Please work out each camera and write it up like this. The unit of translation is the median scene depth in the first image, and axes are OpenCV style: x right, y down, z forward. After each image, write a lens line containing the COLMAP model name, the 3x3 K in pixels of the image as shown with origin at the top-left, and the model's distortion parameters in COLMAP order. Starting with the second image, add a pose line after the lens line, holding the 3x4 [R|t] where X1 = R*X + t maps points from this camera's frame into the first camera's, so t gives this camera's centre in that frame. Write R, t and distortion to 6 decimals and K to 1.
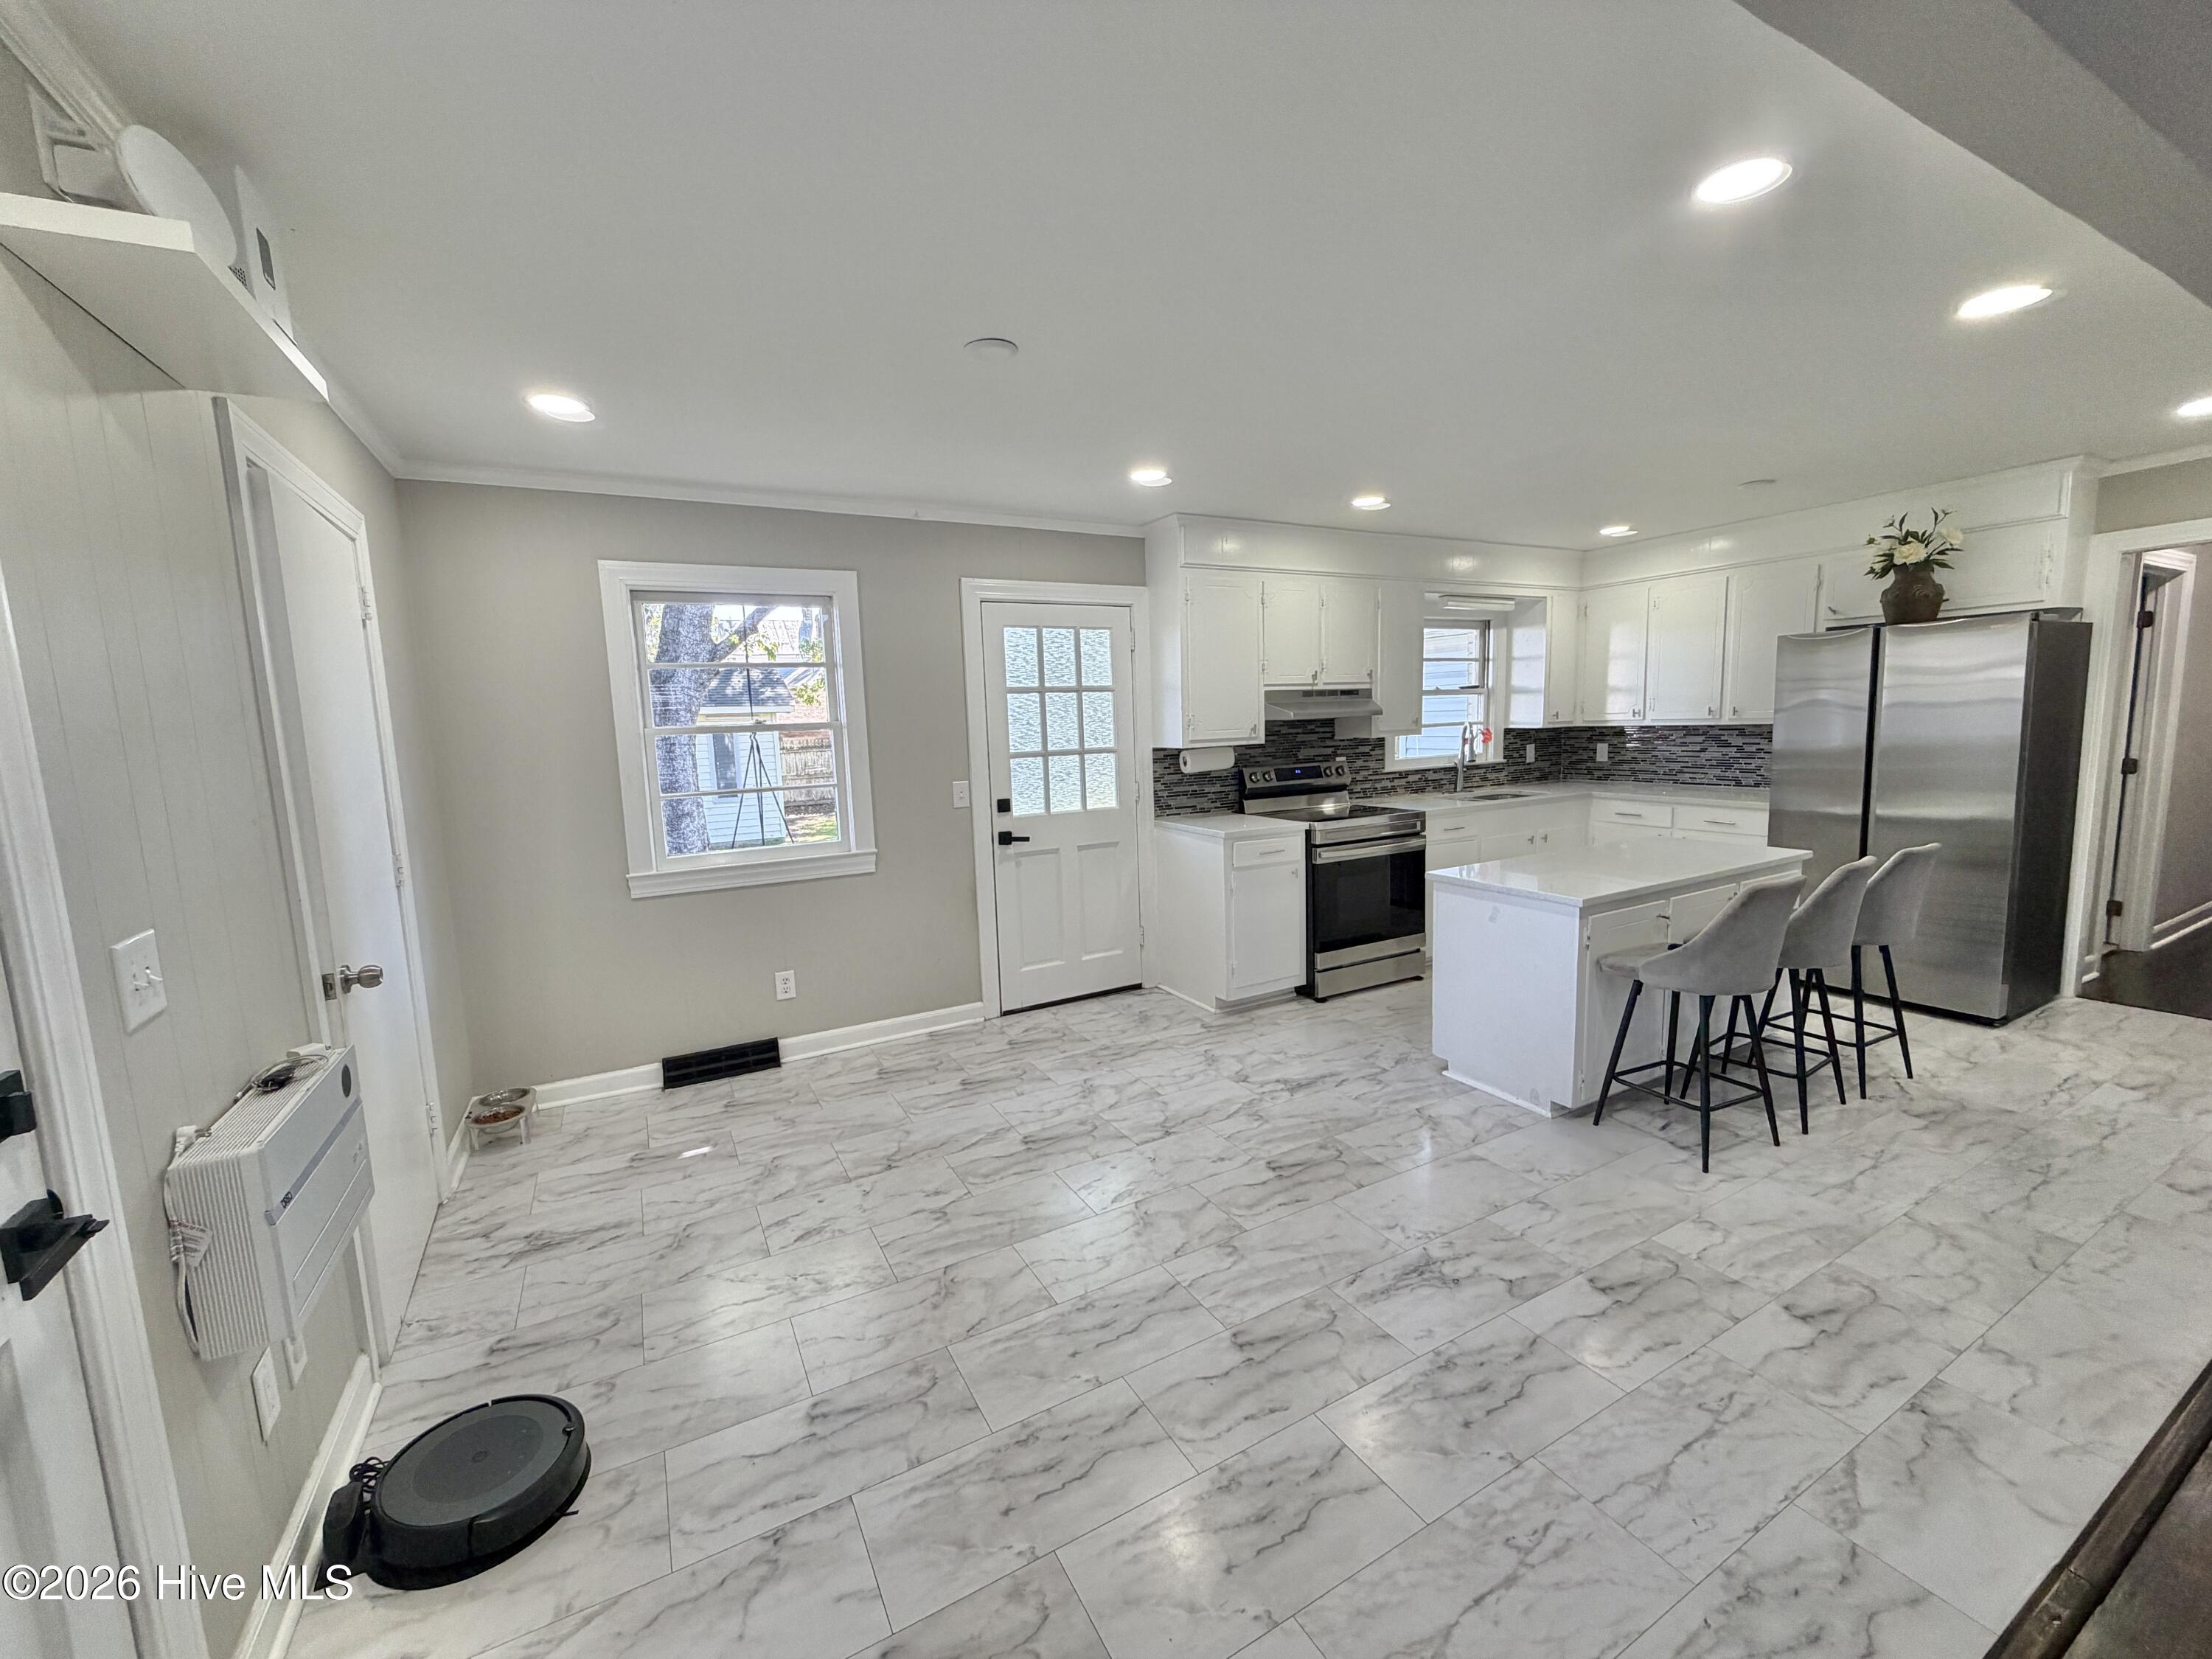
lens RADIAL K [[876.1, 0, 1106.0], [0, 876.1, 829.5], [0, 0, 1]] dist [0.001284, -0.000010]
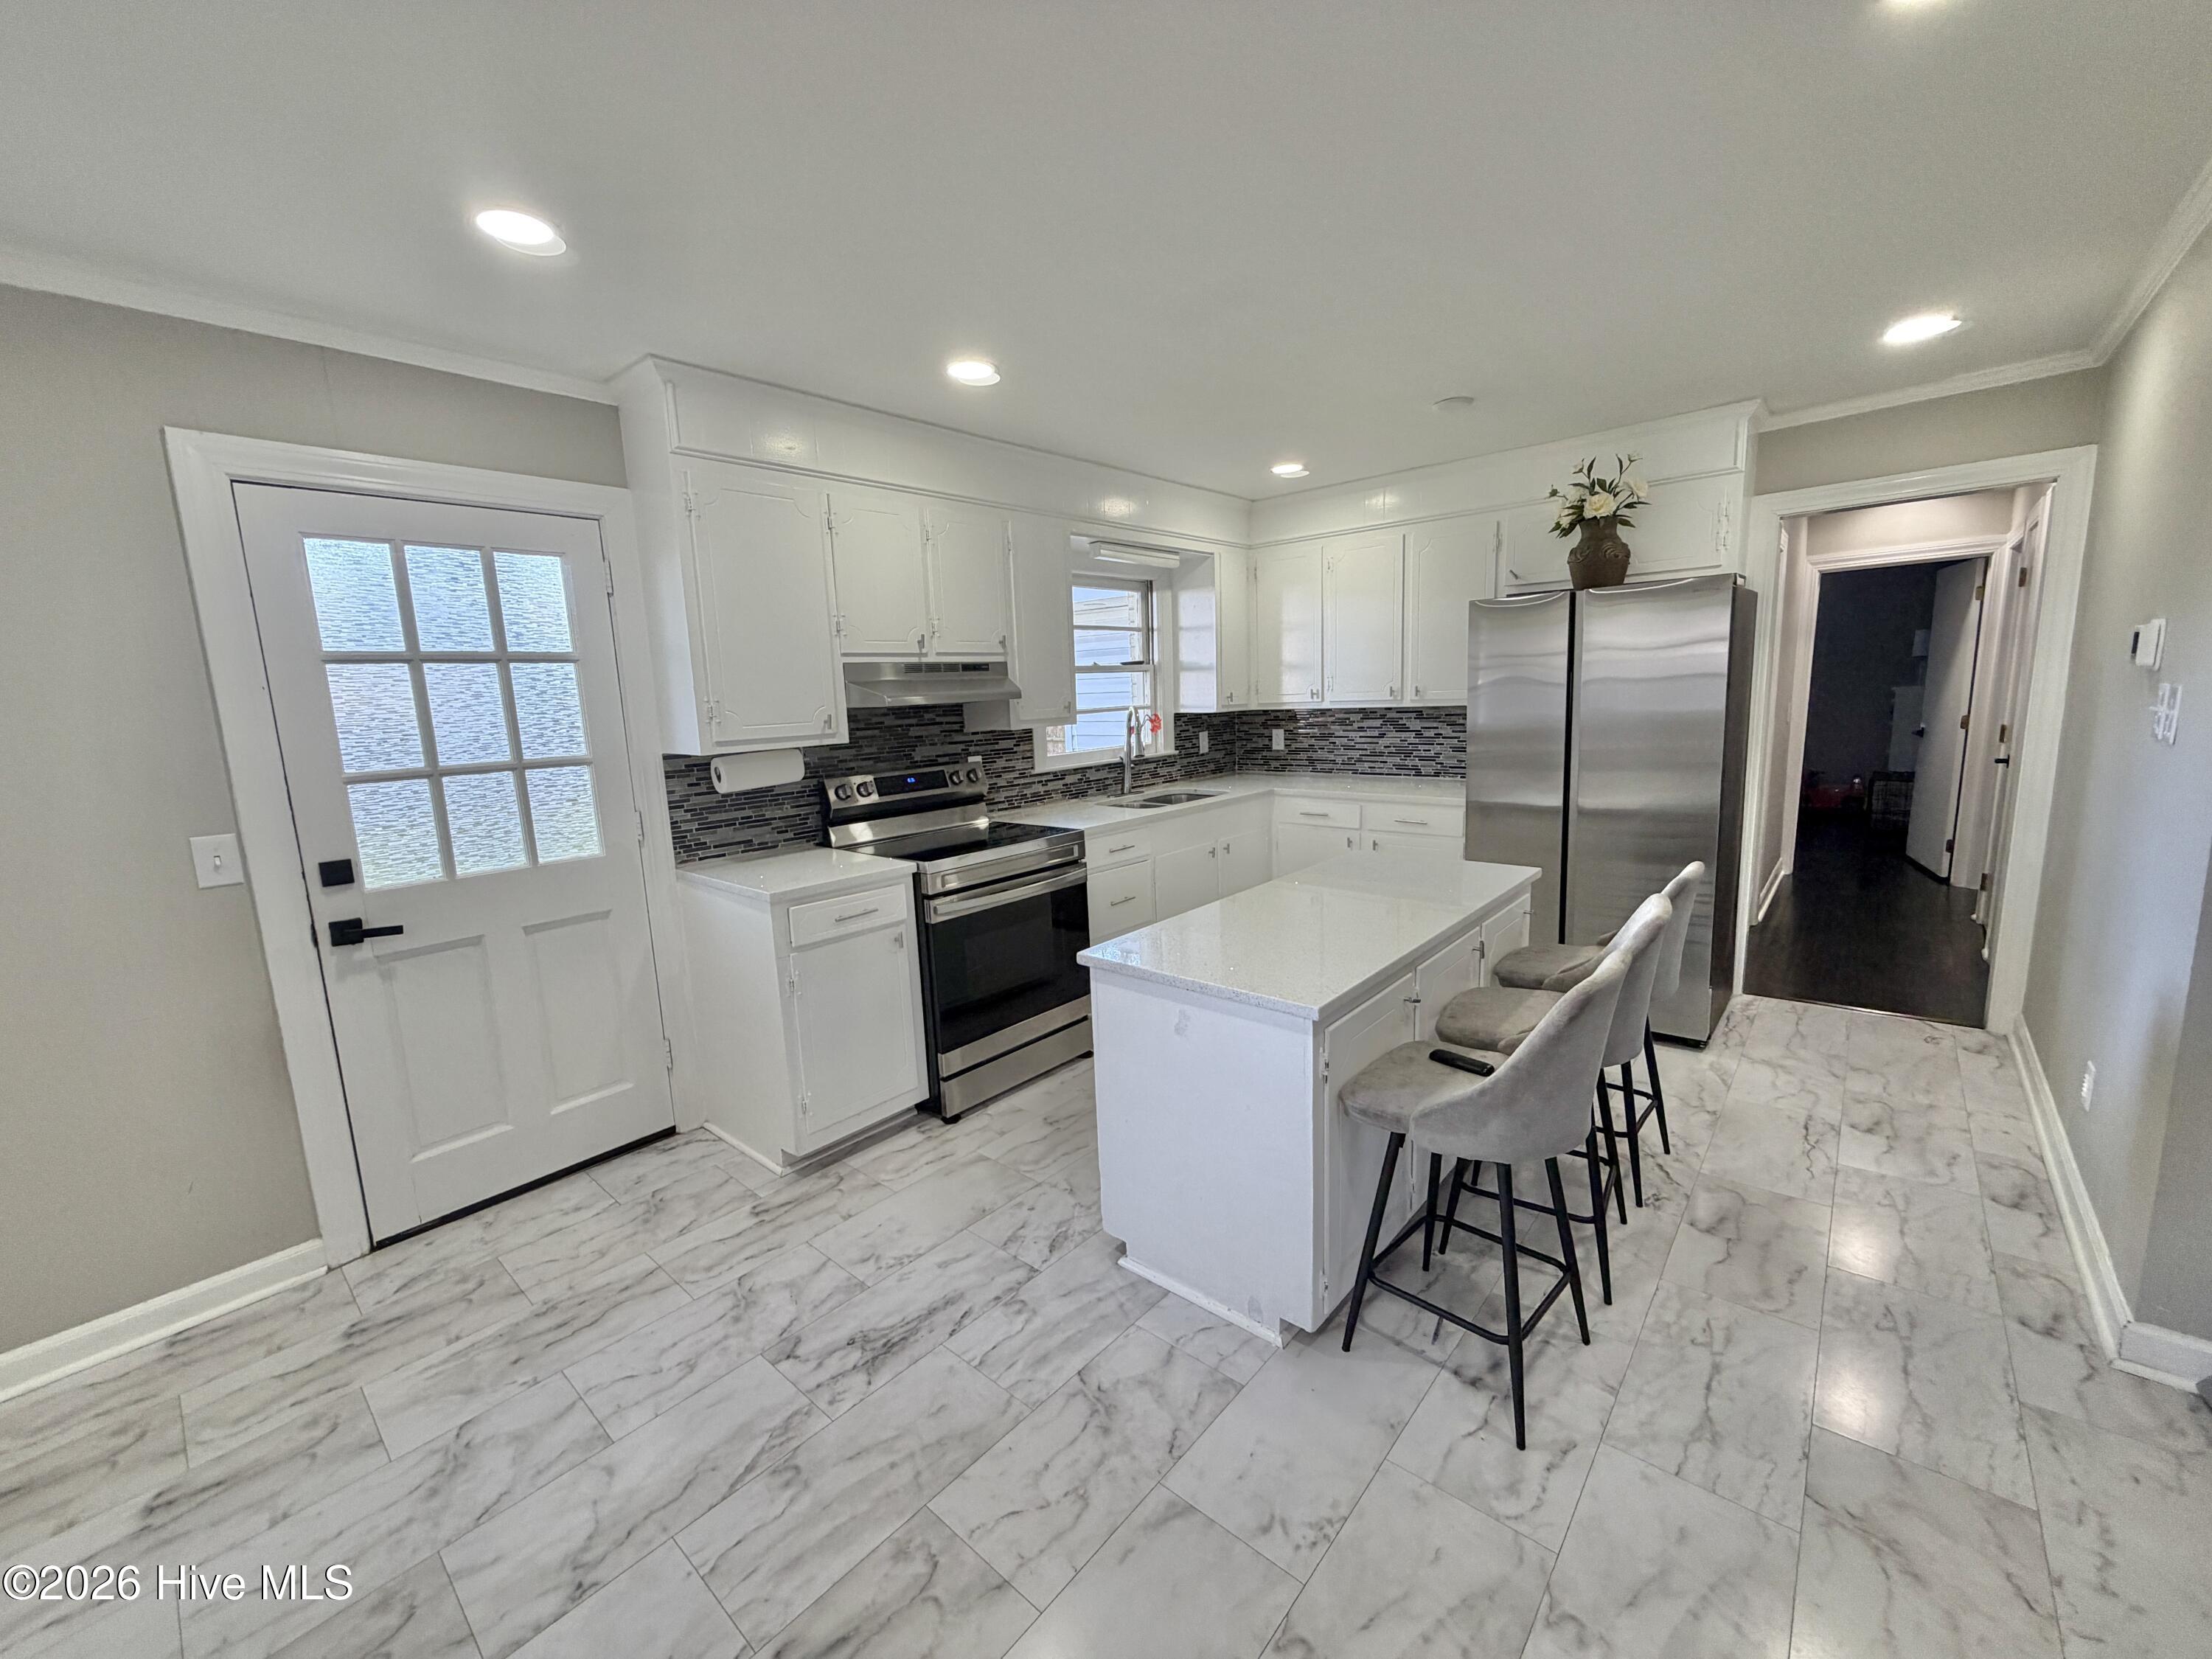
lens RADIAL K [[876.1, 0, 1106.0], [0, 876.1, 829.5], [0, 0, 1]] dist [0.001284, -0.000010]
pose [[0.938175, -0.058145, 0.341244, 0.132736], [0.051401, 0.998263, 0.028777, -0.041685], [-0.342325, -0.009458, 0.939534, 0.307352]]
